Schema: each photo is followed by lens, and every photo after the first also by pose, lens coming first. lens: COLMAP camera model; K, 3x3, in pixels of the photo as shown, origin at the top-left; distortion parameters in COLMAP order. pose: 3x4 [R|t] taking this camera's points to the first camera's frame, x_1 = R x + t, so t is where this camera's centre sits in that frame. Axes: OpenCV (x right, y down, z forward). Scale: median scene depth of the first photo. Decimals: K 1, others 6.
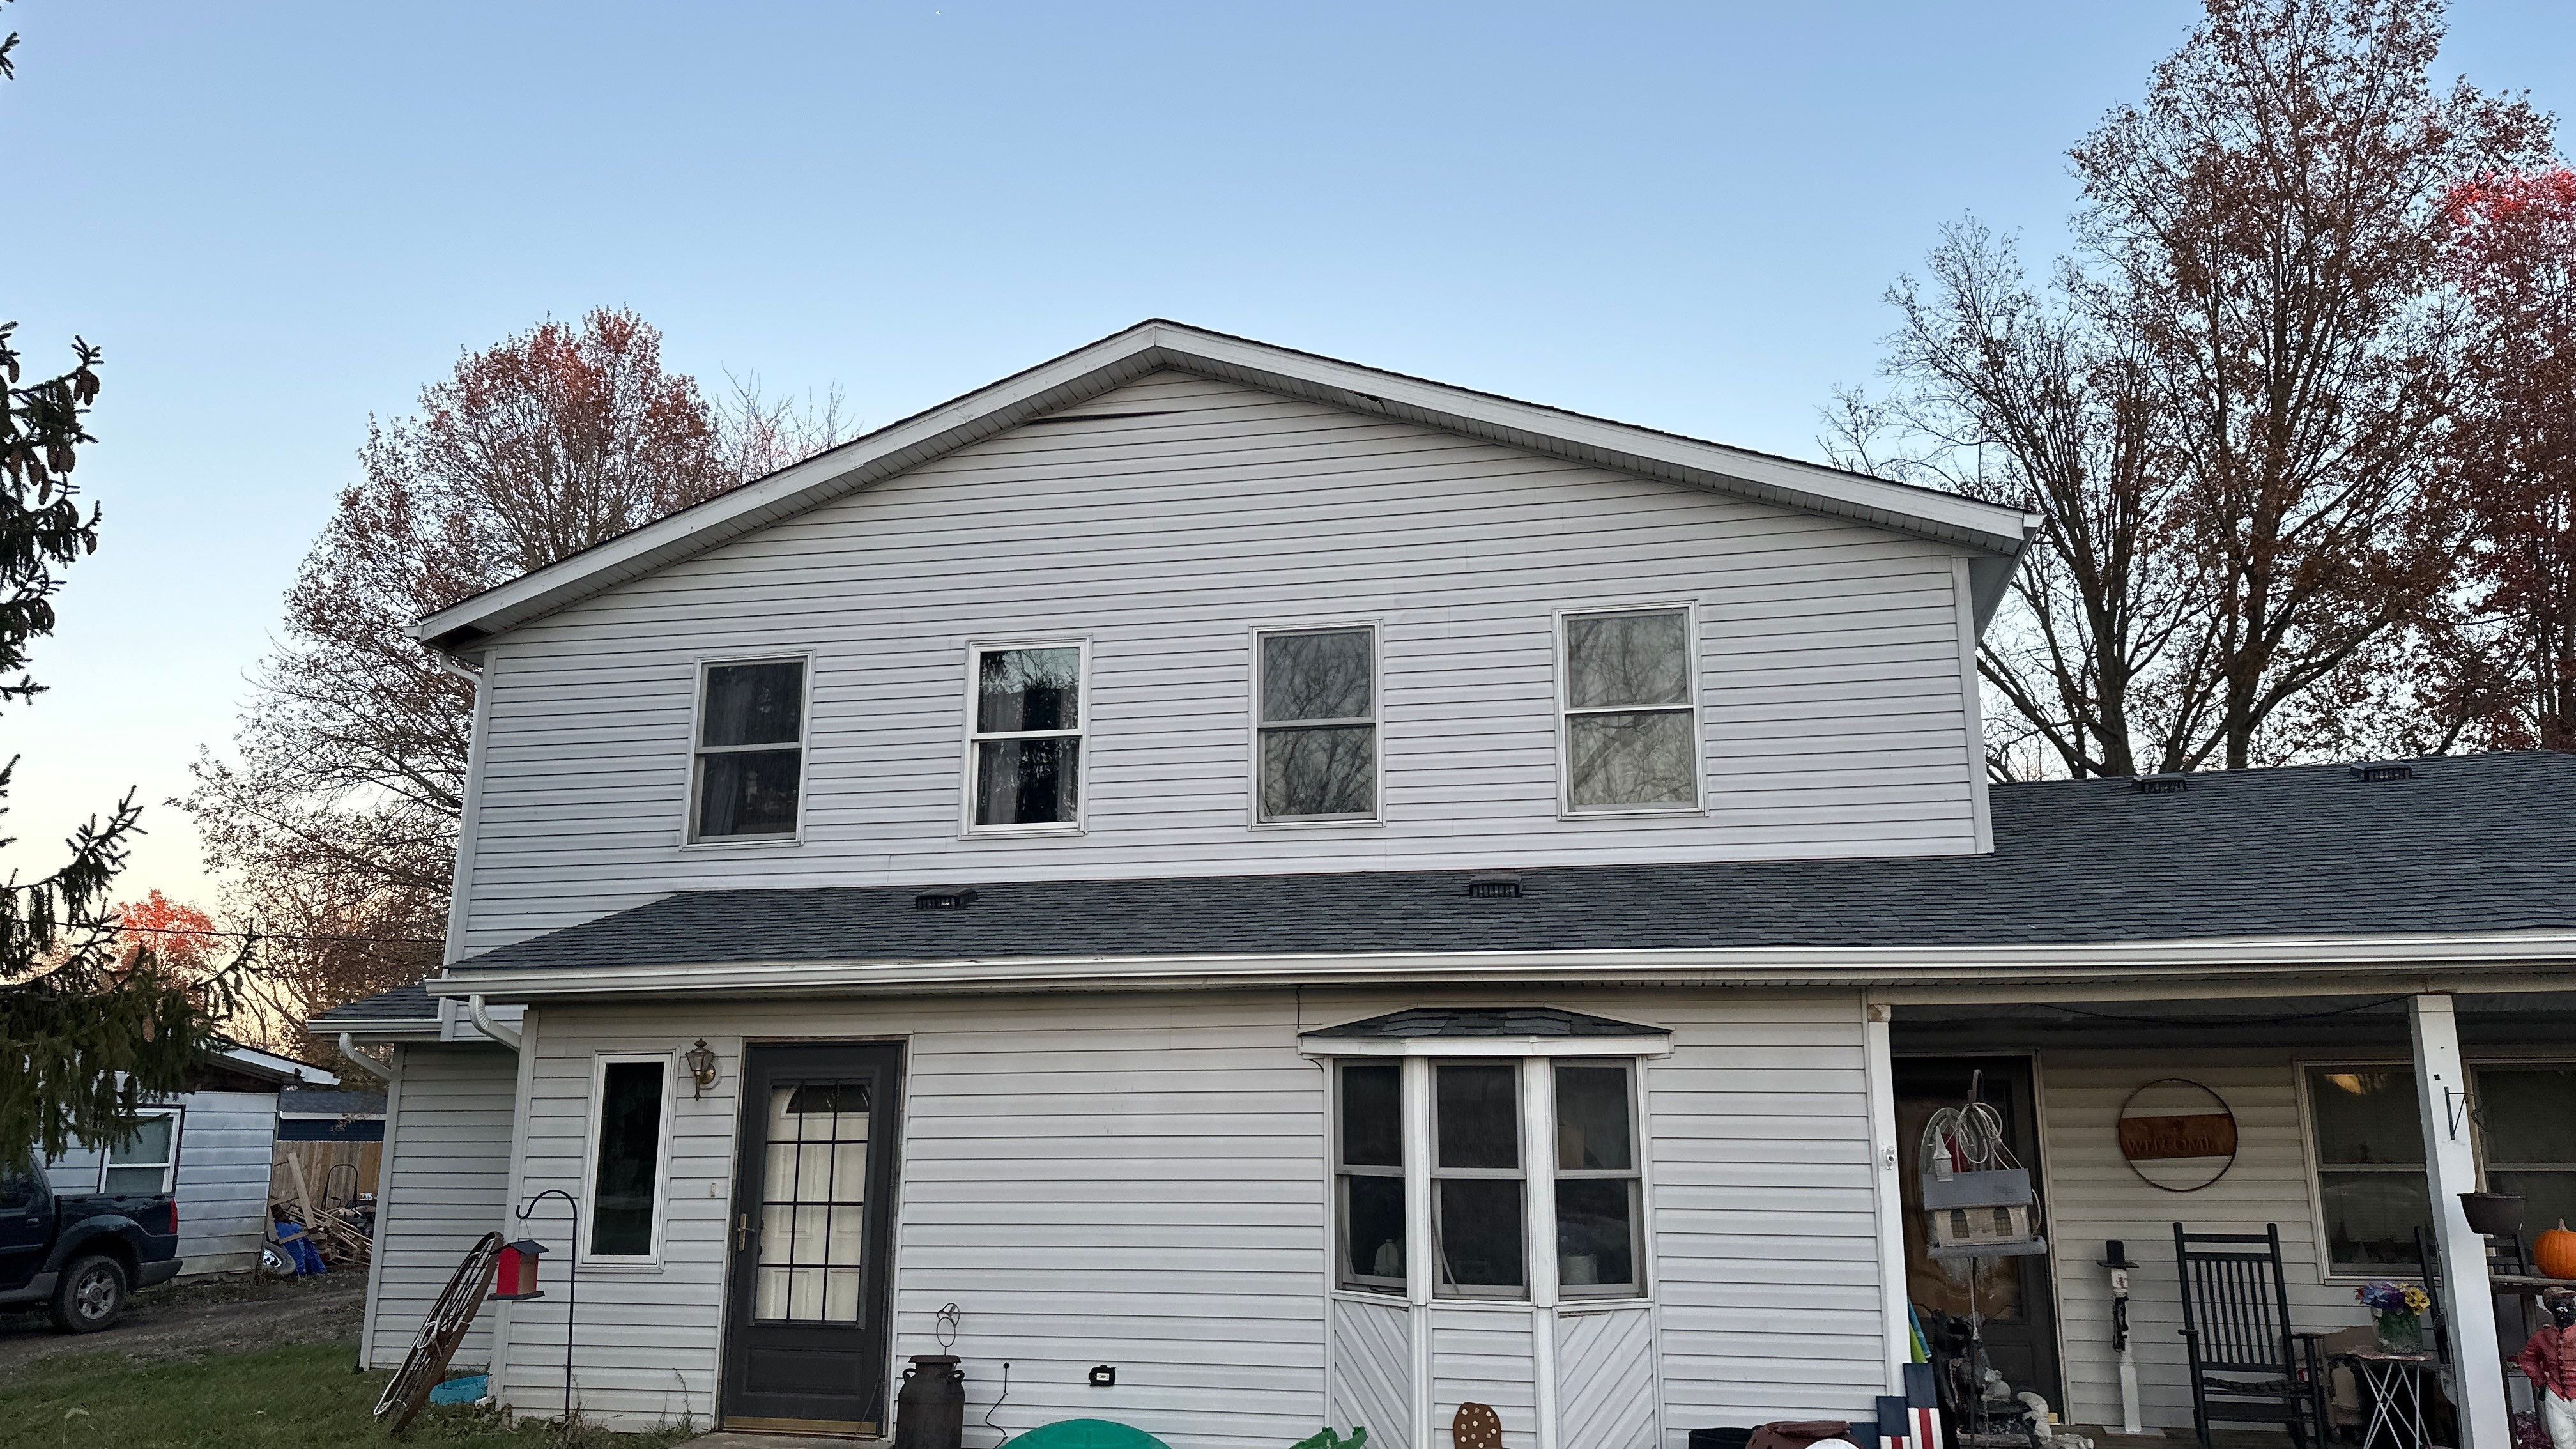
lens RADIAL K [[1862.5, 0, 1279.8], [0, 1862.5, 699.1], [0, 0, 1]] dist [0.061112, -0.059057]
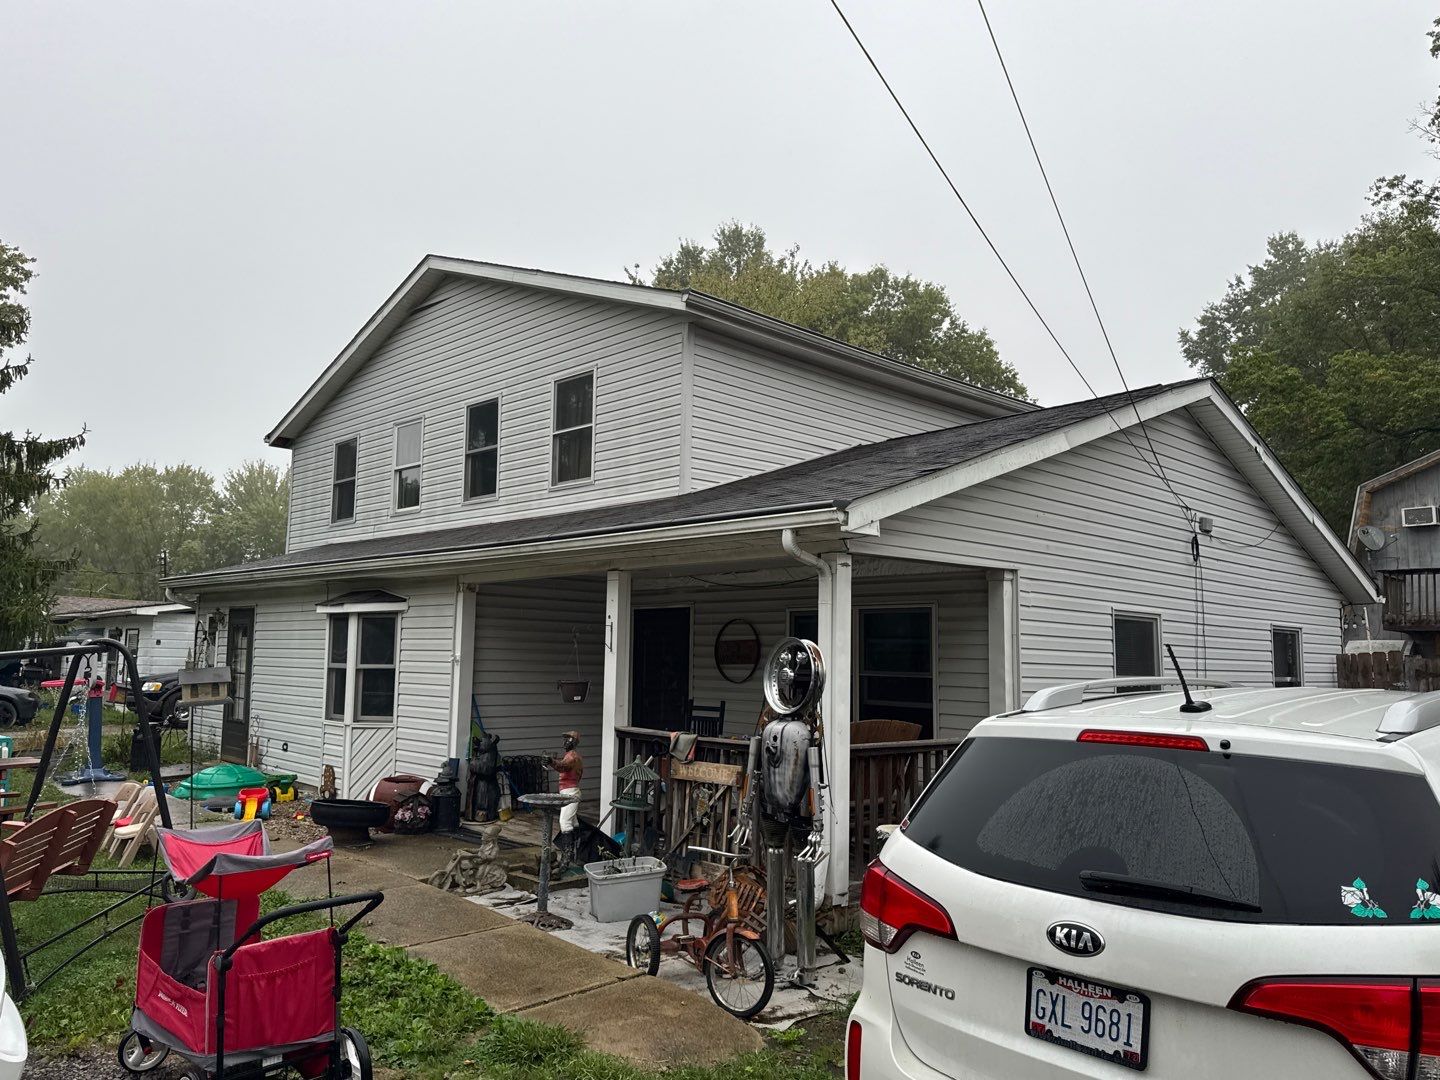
lens RADIAL K [[1063.1, 0, 719.7], [0, 1063.1, 548.8], [0, 0, 1]] dist [0.116104, -0.174892]
pose [[0.828677, -0.040351, -0.558271, 0.893133], [0.113240, 0.988859, 0.096617, 0.036108], [0.548153, -0.143283, 0.824014, 0.172530]]
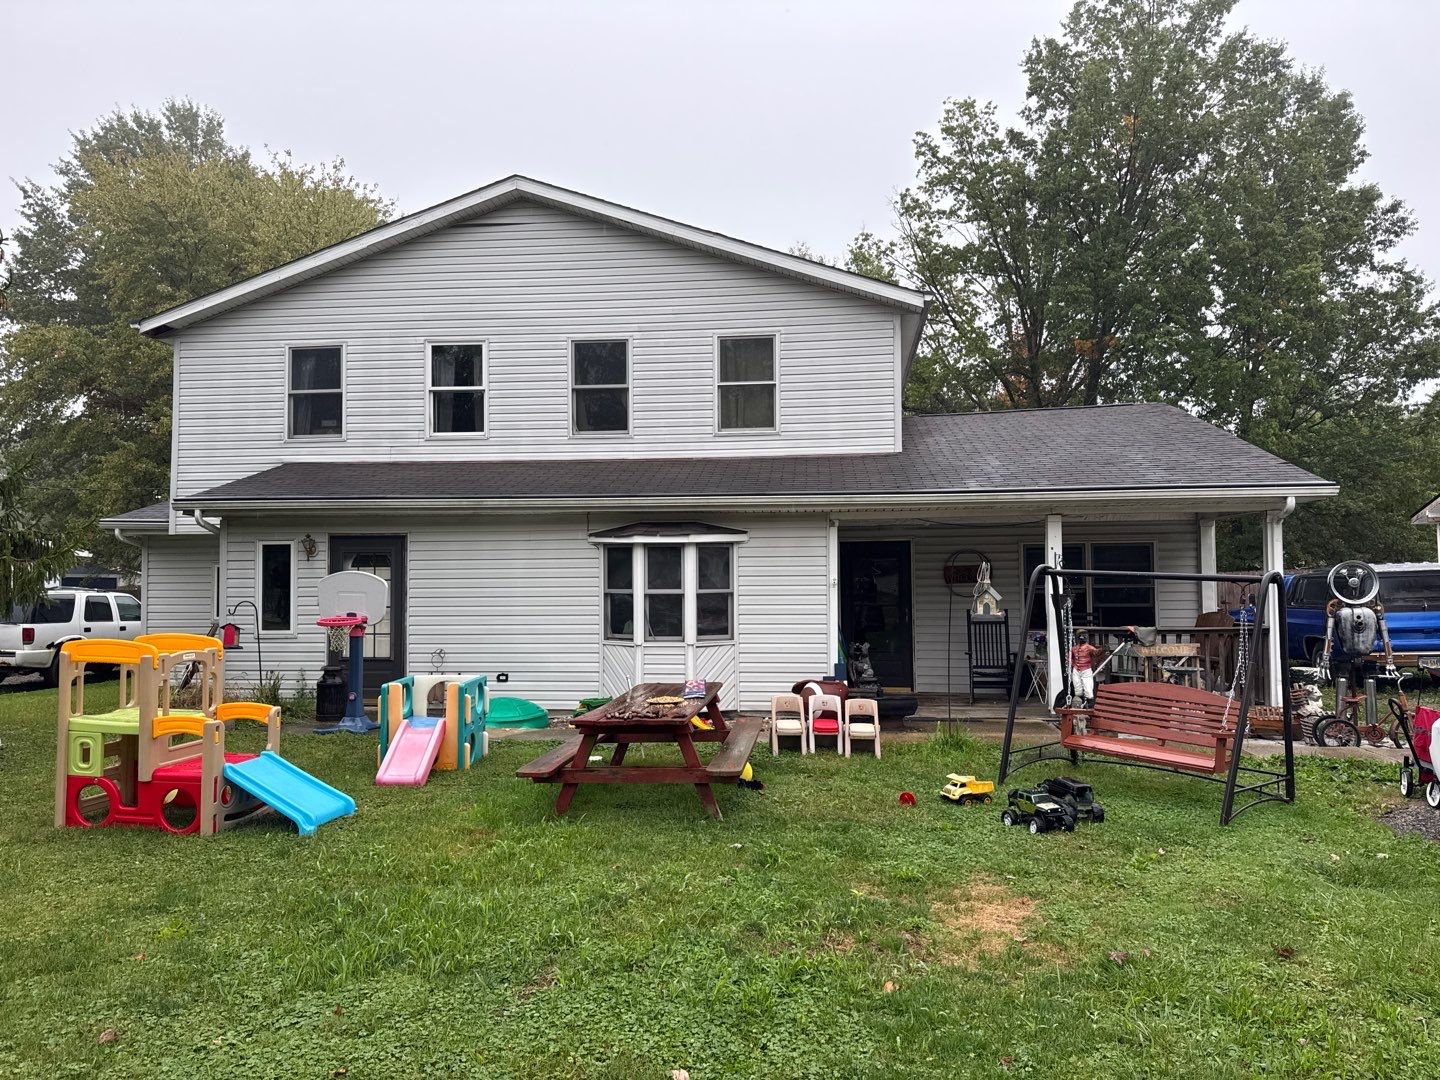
lens RADIAL K [[1063.1, 0, 719.7], [0, 1063.1, 548.8], [0, 0, 1]] dist [0.116104, -0.174892]
pose [[0.994040, -0.001445, 0.109005, 0.022524], [-0.019716, 0.981041, 0.192793, -0.043437], [-0.107217, -0.193793, 0.975166, -0.226287]]
